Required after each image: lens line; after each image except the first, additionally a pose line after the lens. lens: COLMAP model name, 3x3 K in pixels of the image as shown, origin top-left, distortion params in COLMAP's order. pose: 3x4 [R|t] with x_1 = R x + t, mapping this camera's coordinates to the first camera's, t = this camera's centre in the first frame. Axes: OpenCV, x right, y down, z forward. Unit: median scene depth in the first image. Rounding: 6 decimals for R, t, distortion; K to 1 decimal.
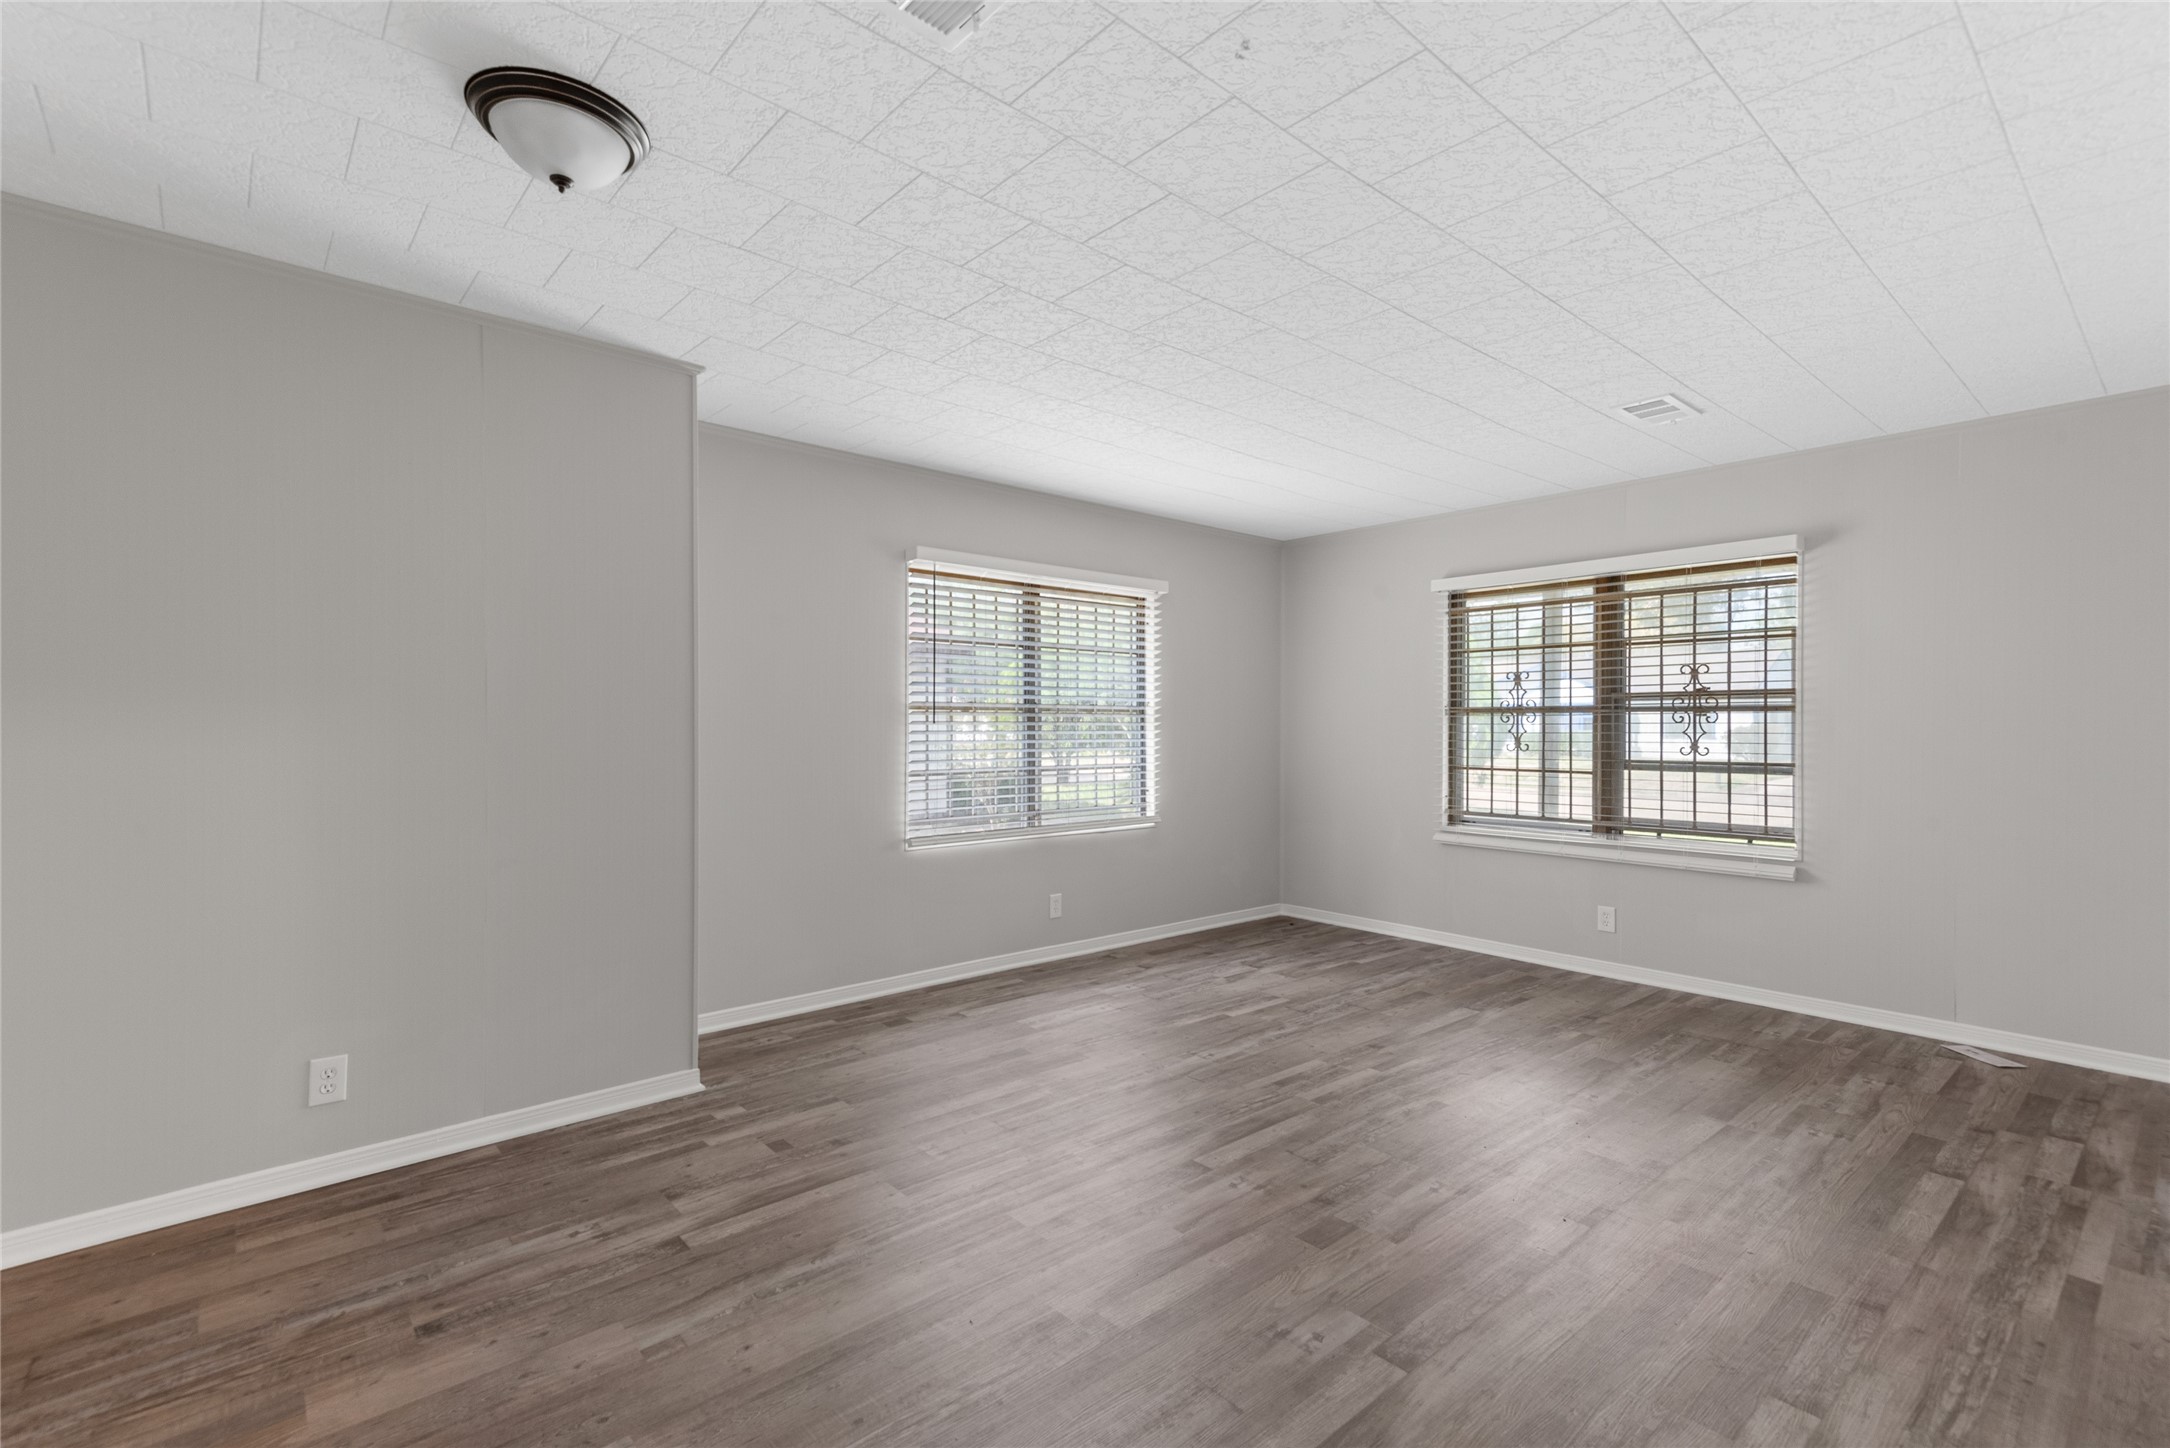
lens RADIAL K [[985.2, 0, 1098.7], [0, 985.2, 716.2], [0, 0, 1]] dist [0.033889, -0.002987]
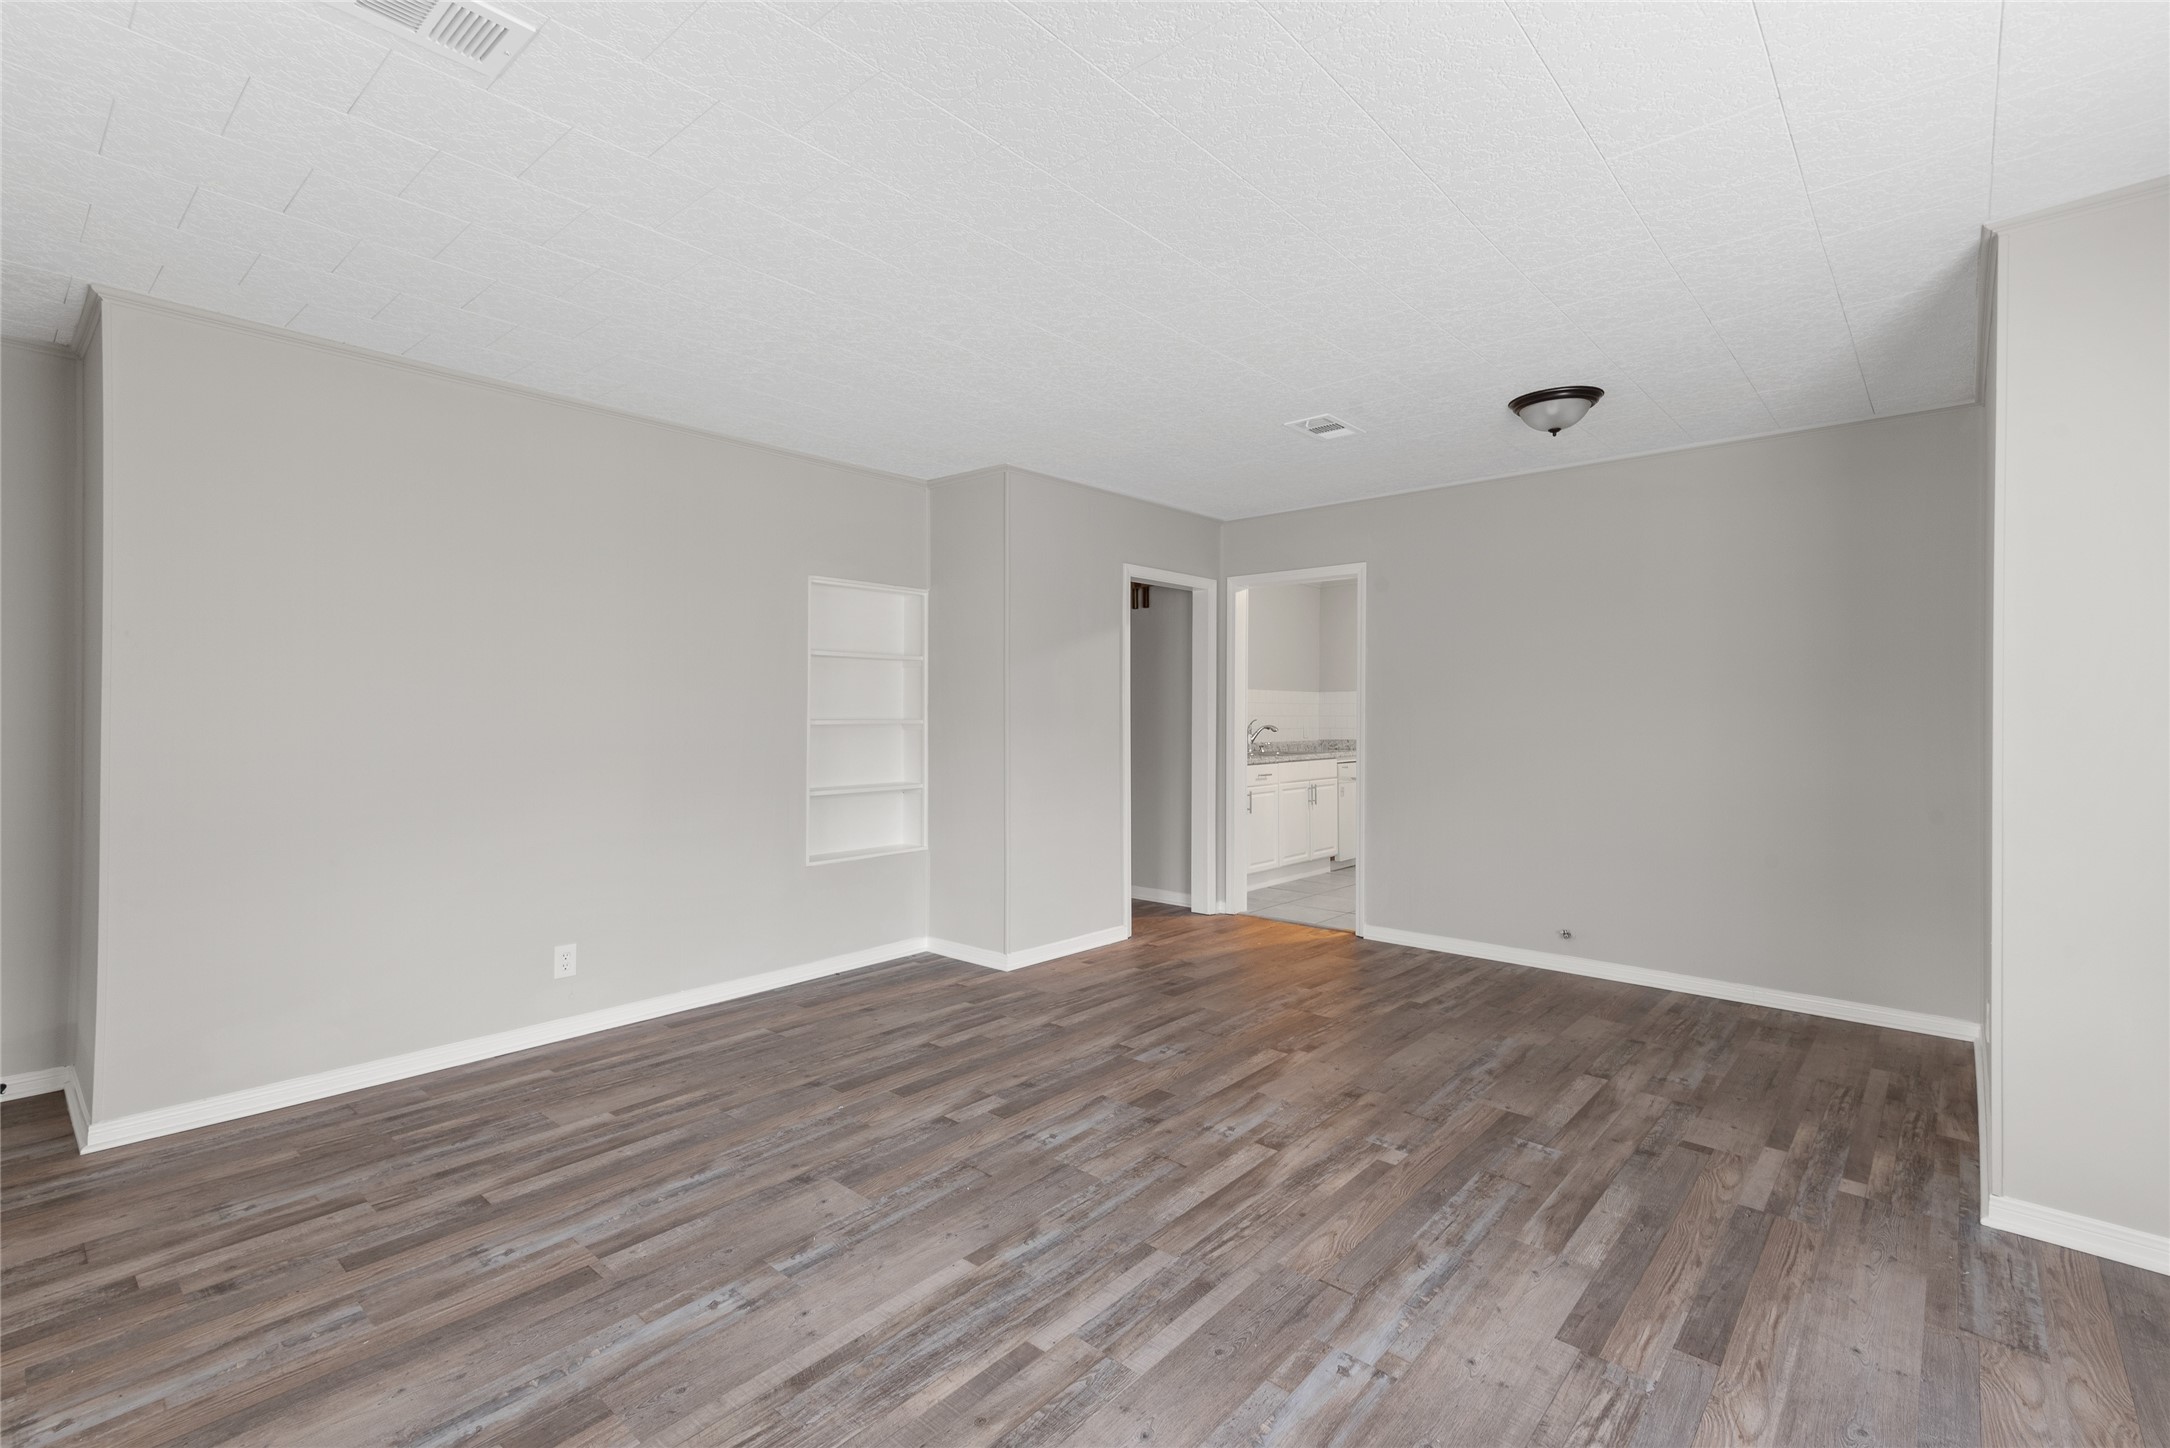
lens RADIAL K [[985.2, 0, 1097.2], [0, 985.2, 707.7], [0, 0, 1]] dist [0.033889, -0.002987]
pose [[-0.992181, -0.007372, -0.124589, 0.404229], [-0.006639, 0.999958, -0.006300, 0.009824], [0.124630, -0.005423, -0.992188, 1.978804]]
